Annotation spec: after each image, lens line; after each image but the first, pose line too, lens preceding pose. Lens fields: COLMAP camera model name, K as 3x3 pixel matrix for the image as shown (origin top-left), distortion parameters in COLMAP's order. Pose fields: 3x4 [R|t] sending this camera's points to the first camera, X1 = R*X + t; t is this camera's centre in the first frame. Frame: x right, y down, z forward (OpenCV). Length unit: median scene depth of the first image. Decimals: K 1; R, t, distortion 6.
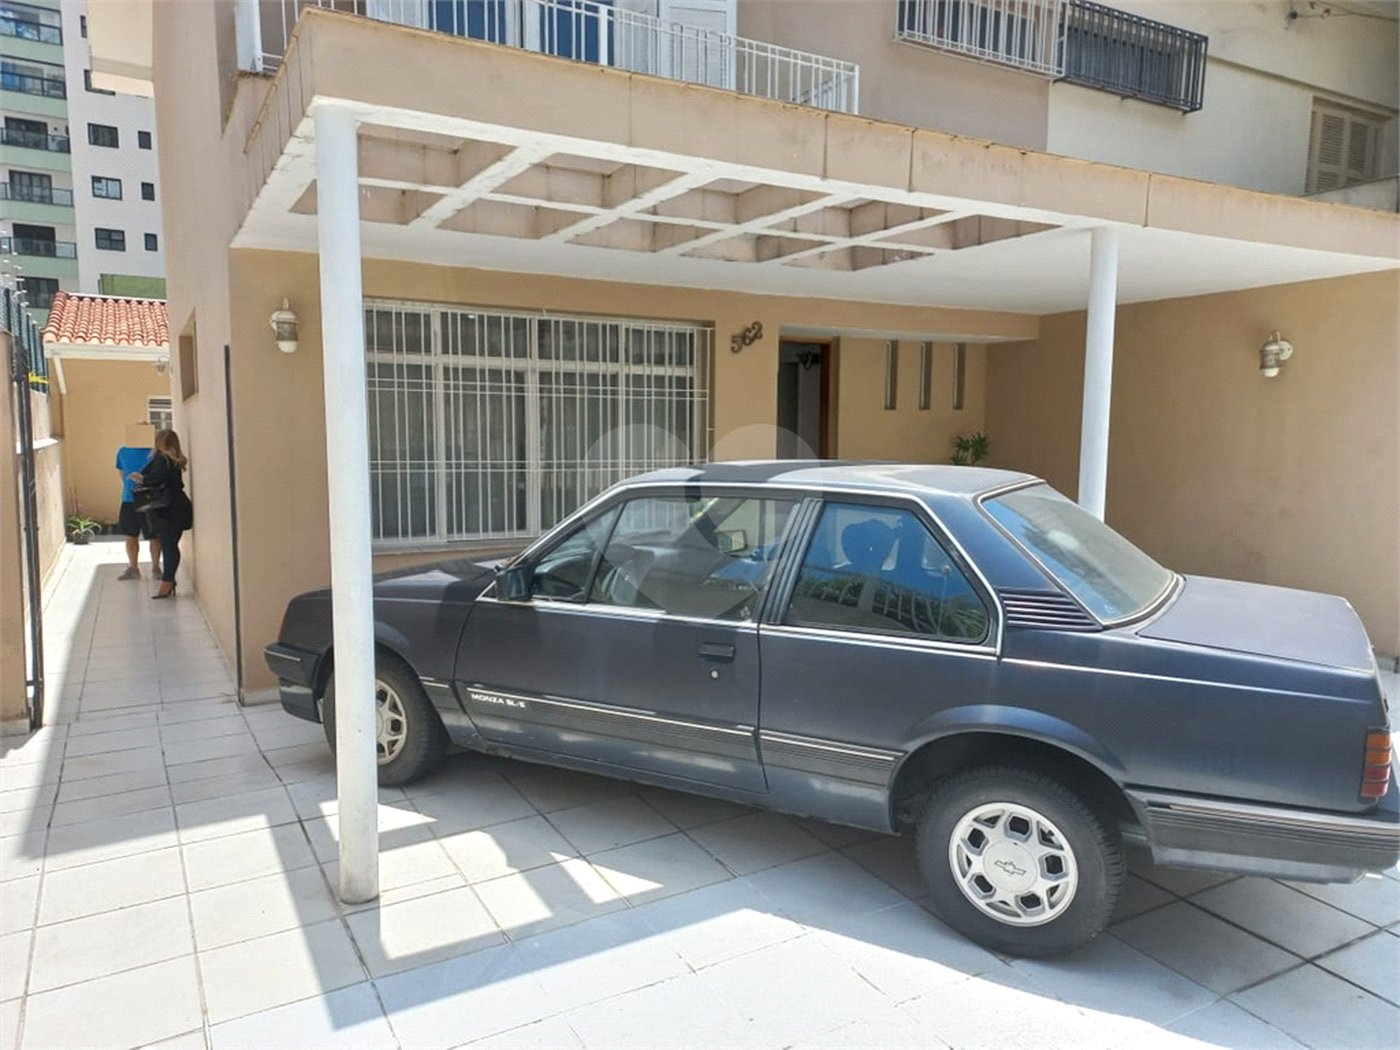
lens RADIAL K [[1011.5, 0, 726.1], [0, 1011.5, 548.2], [0, 0, 1]] dist [0.059211, -0.047927]
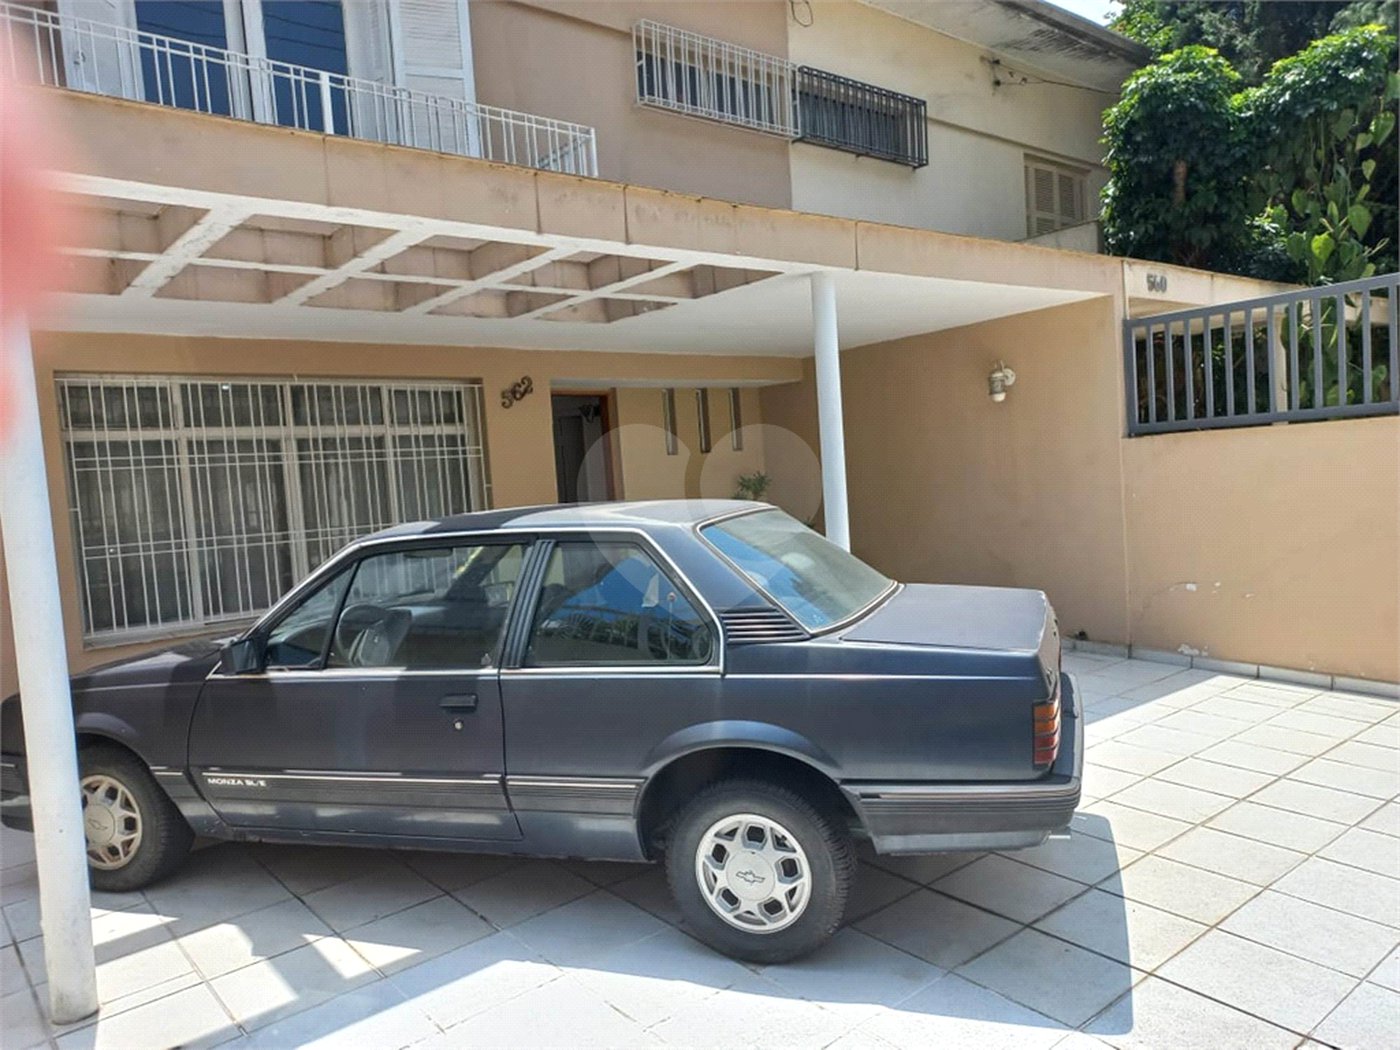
lens RADIAL K [[1007.3, 0, 709.3], [0, 1007.3, 540.1], [0, 0, 1]] dist [0.061146, -0.045479]
pose [[0.982234, -0.083641, 0.167990, 0.066157], [0.093255, 0.994377, -0.050170, 0.014507], [-0.162849, 0.064945, 0.984511, -0.021027]]
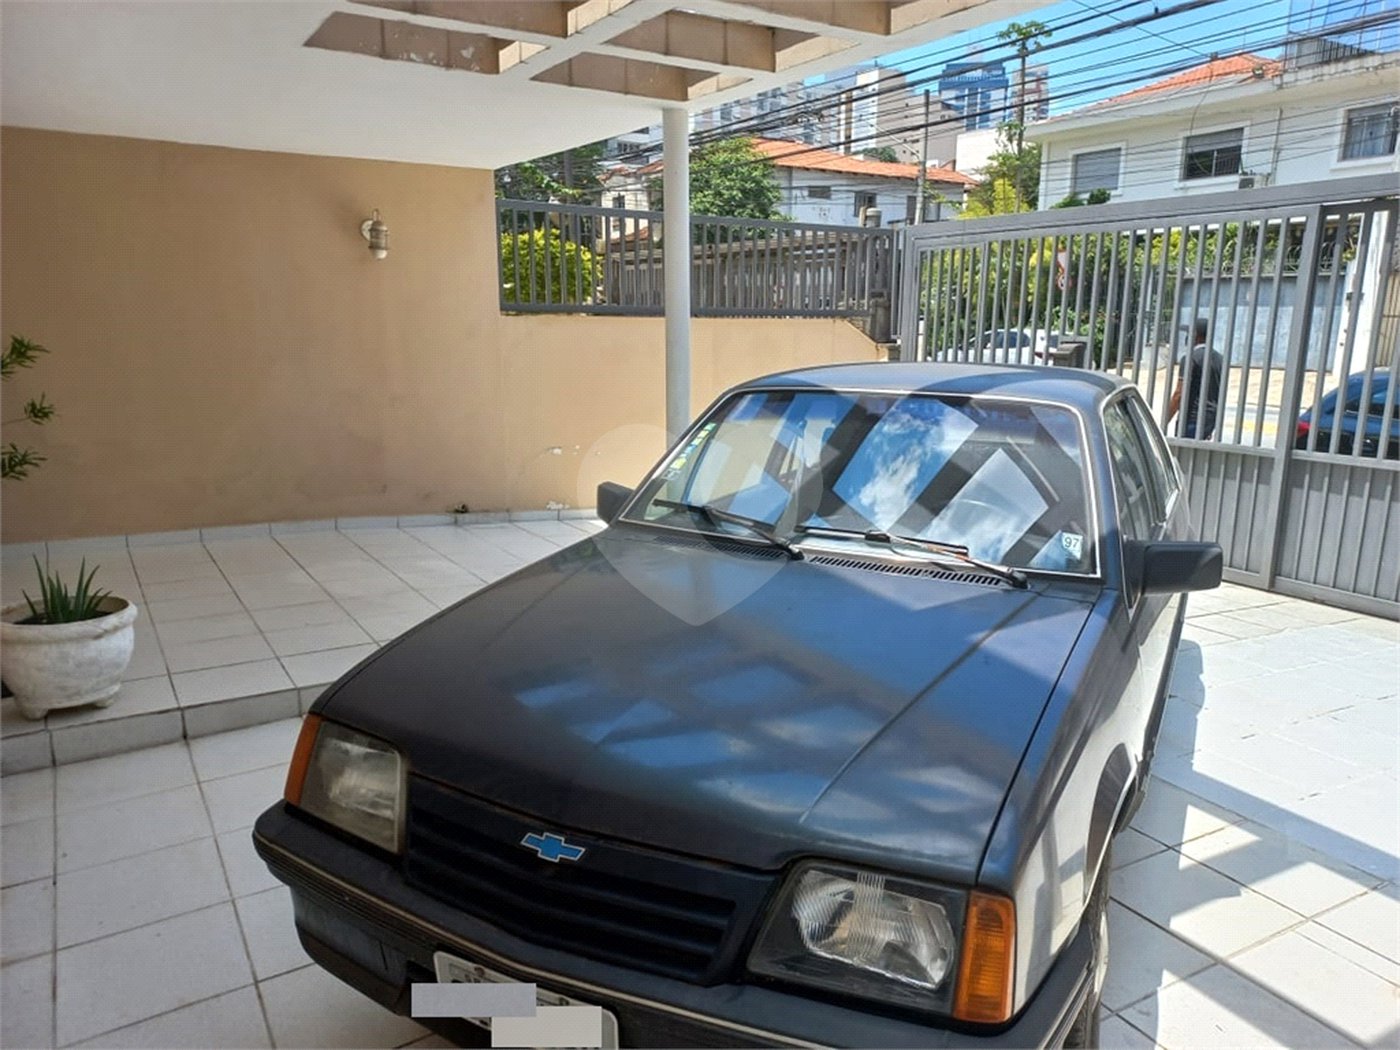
lens RADIAL K [[1007.3, 0, 709.3], [0, 1007.3, 540.1], [0, 0, 1]] dist [0.061146, -0.045479]
pose [[-0.029421, -0.220528, 0.974937, -0.852010], [0.102883, 0.969511, 0.222405, -0.161147], [-0.994258, 0.106848, -0.005836, 1.290536]]
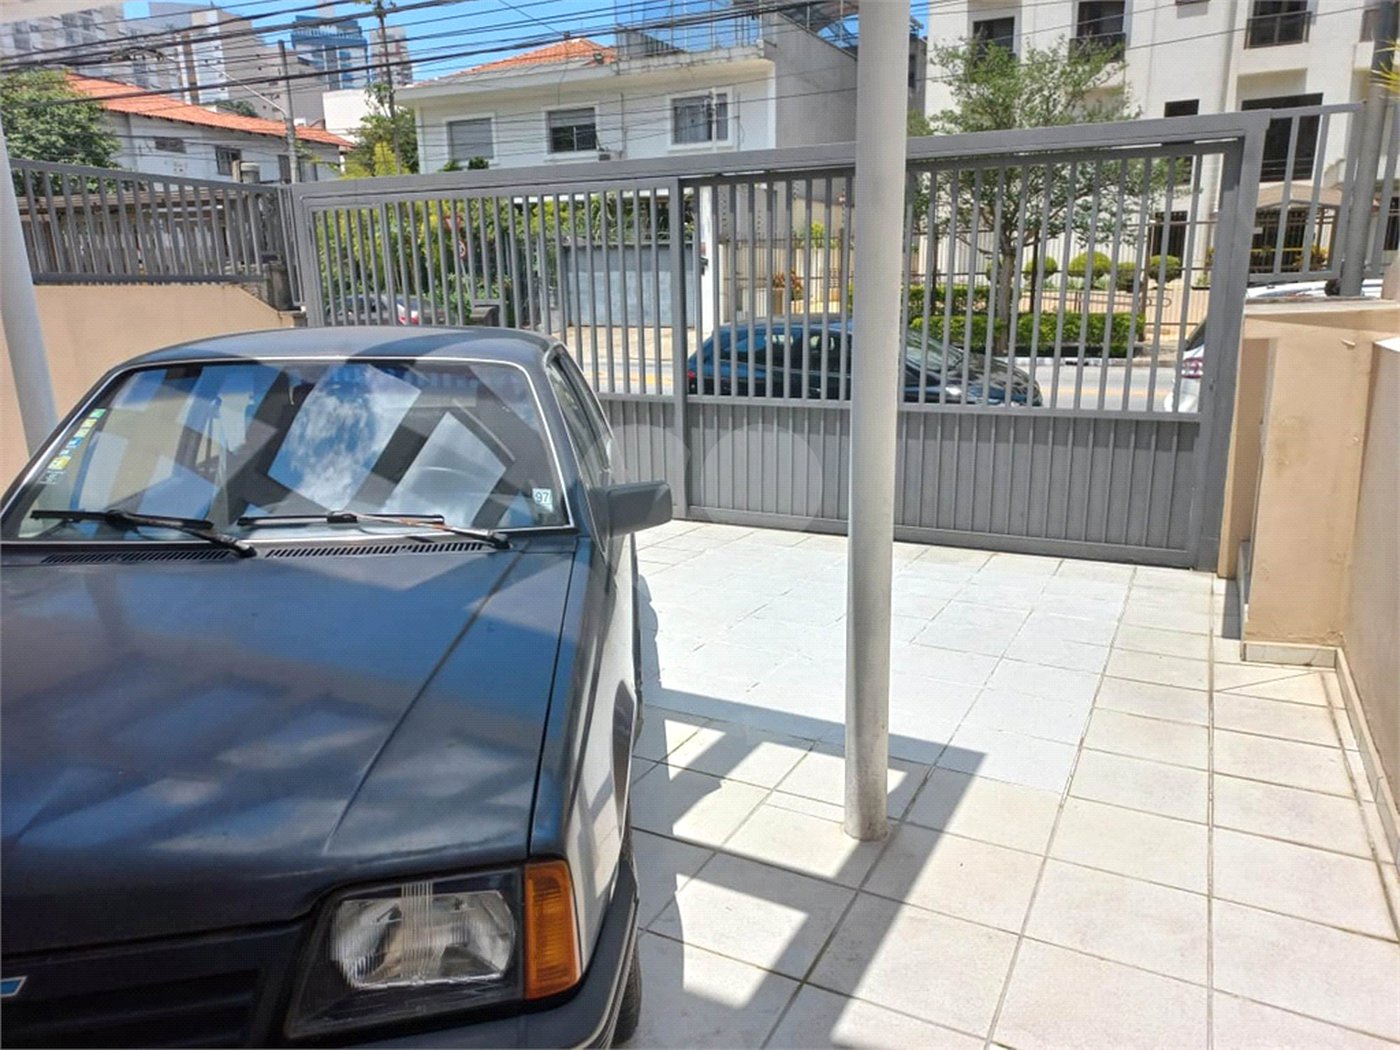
lens RADIAL K [[1007.3, 0, 709.3], [0, 1007.3, 540.1], [0, 0, 1]] dist [0.061146, -0.045479]
pose [[-0.555200, -0.203277, 0.806493, -0.820197], [0.103080, 0.945379, 0.309245, -0.156677], [-0.825304, 0.254826, -0.503921, 1.305718]]
